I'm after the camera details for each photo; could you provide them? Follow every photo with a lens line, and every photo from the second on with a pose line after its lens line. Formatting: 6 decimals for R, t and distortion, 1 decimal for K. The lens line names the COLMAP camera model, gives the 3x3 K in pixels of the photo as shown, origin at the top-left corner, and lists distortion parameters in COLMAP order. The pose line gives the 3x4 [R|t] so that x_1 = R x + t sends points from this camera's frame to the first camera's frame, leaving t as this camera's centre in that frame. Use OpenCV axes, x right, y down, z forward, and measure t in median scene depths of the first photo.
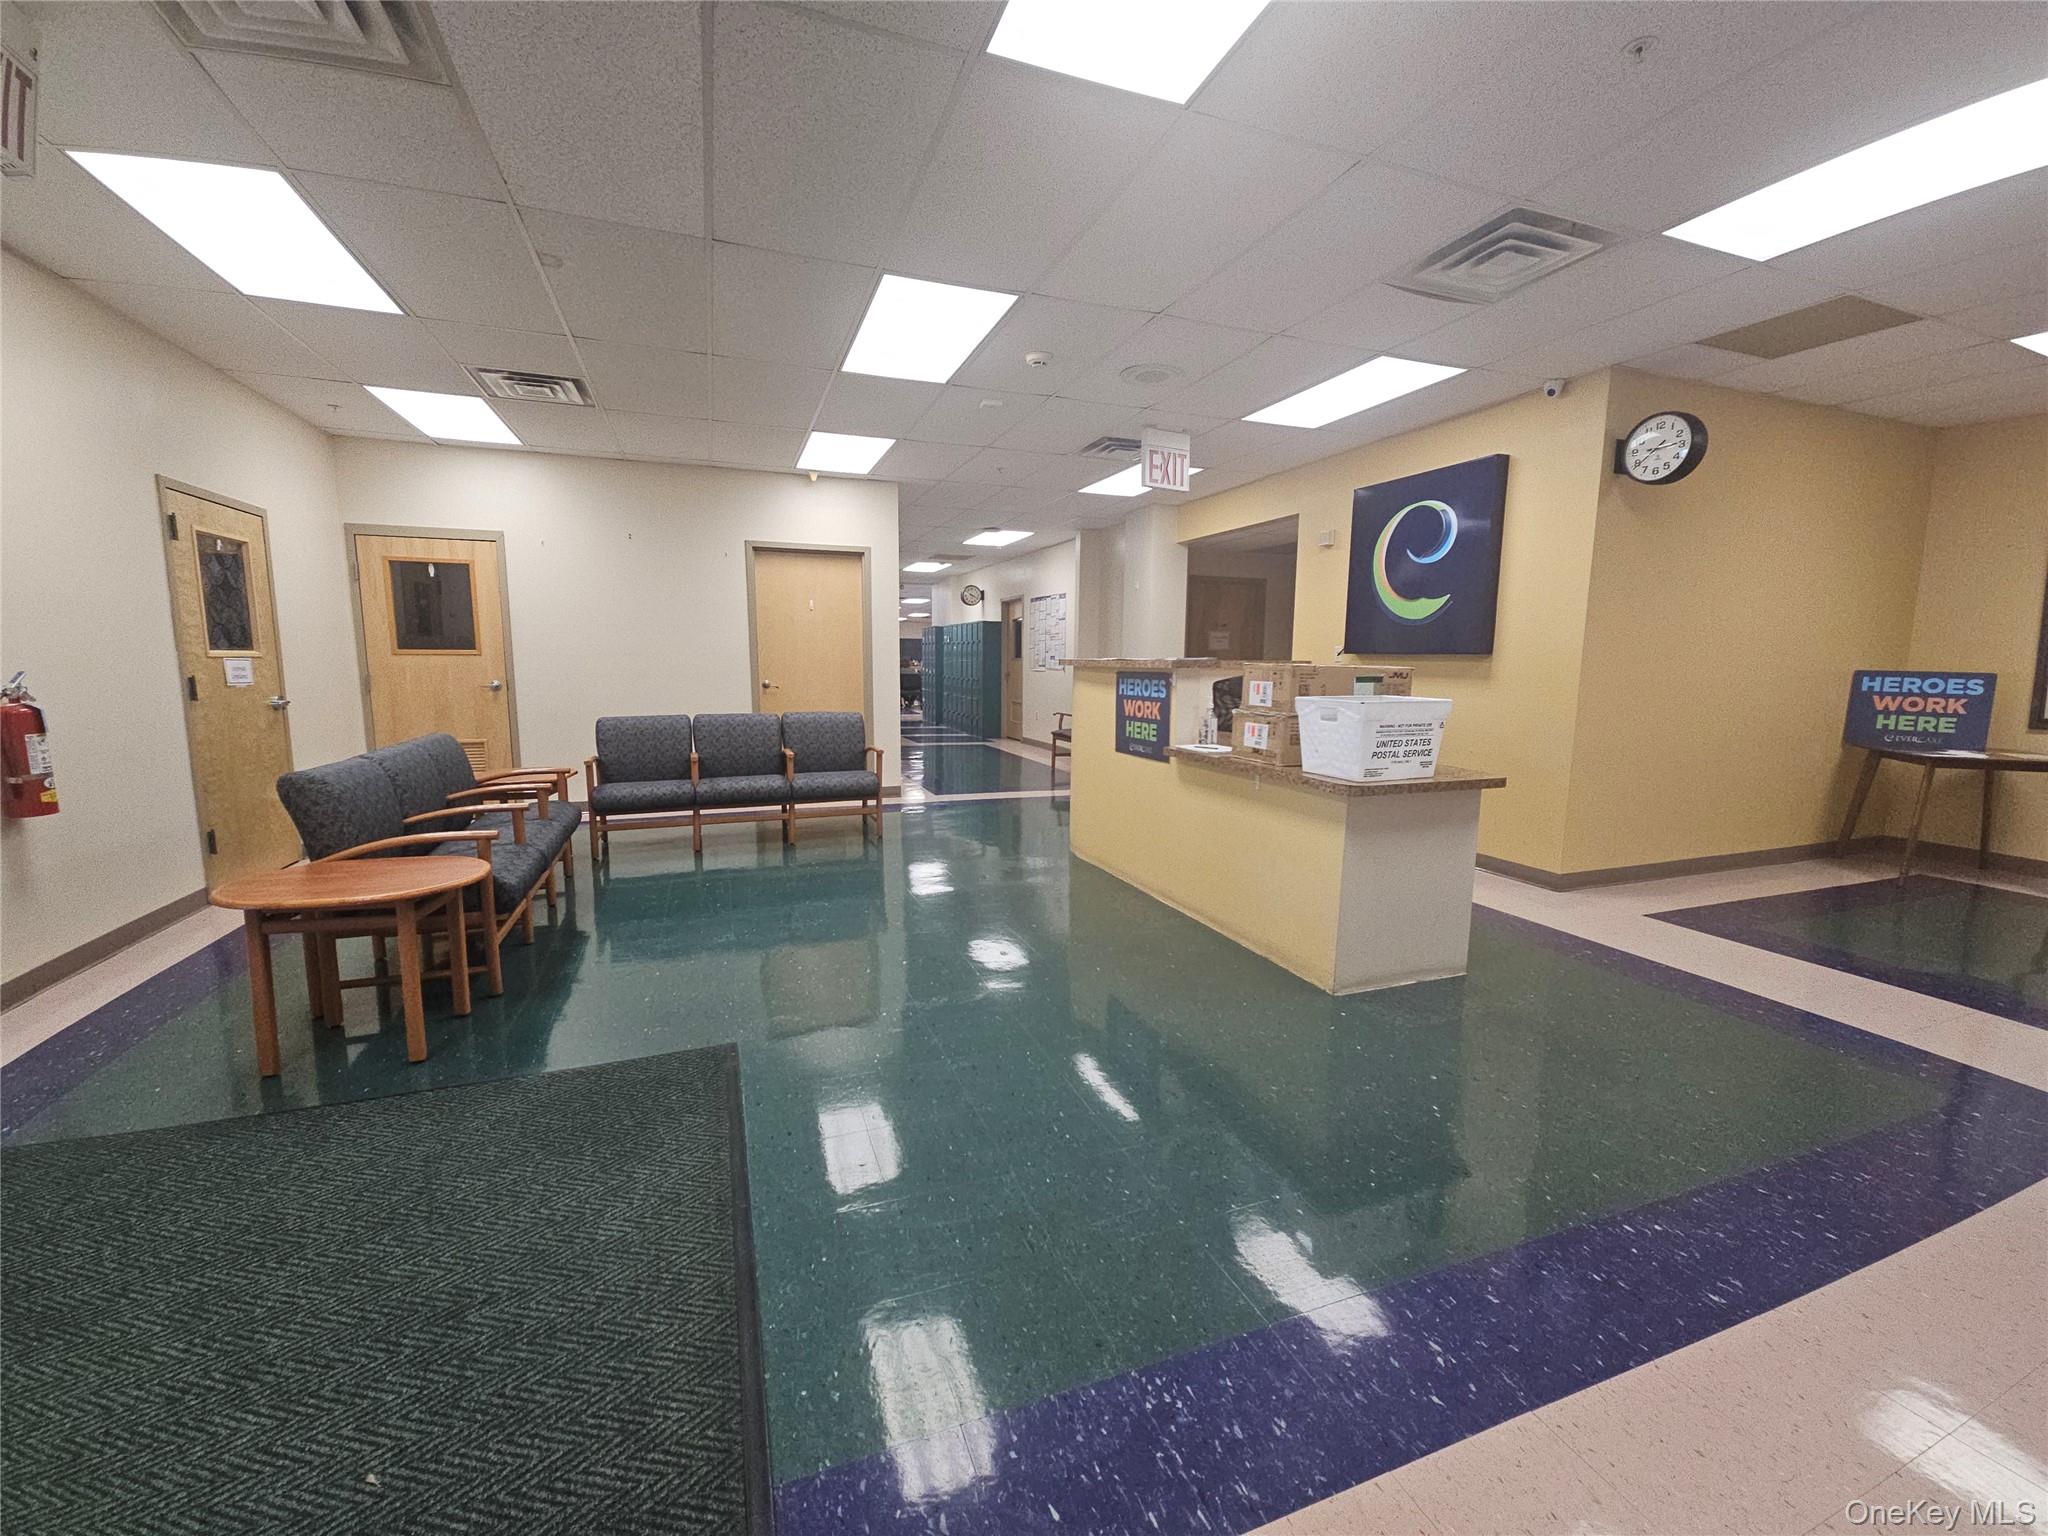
lens RADIAL K [[827.4, 0, 1022.3], [0, 827.4, 771.8], [0, 0, 1]] dist [0.019037, -0.011583]
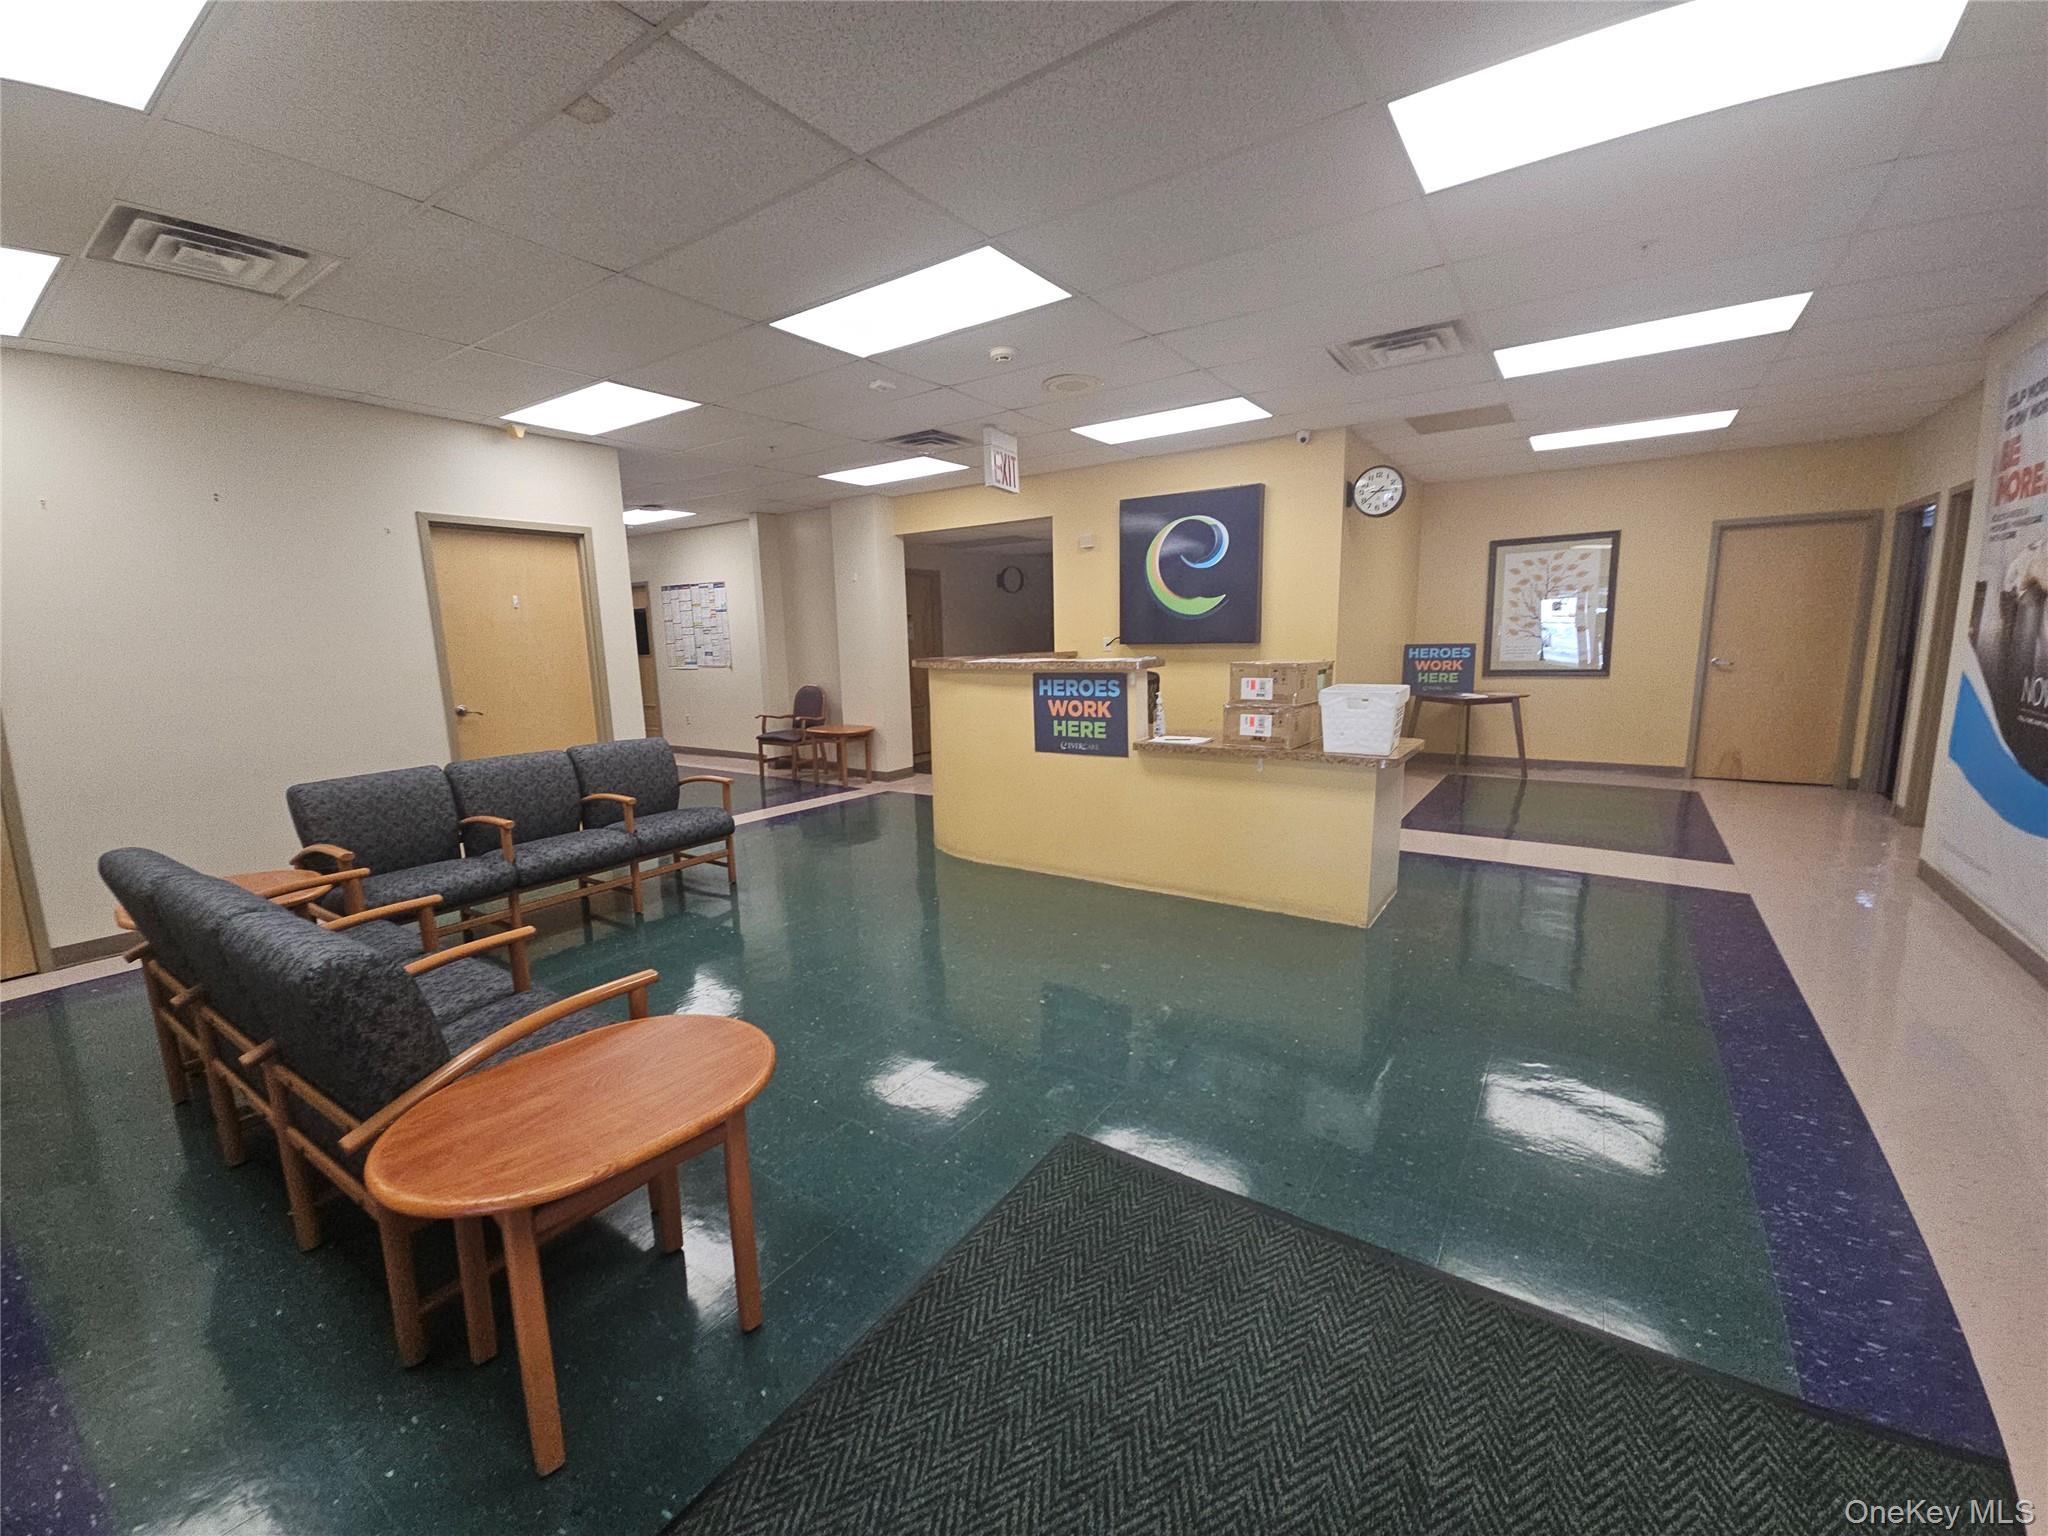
lens RADIAL K [[827.4, 0, 1022.3], [0, 827.4, 771.8], [0, 0, 1]] dist [0.019037, -0.011583]
pose [[0.820772, -0.121527, 0.558179, -0.493179], [0.108799, 0.992479, 0.056100, -0.061706], [-0.560799, 0.014684, 0.827822, 0.178845]]
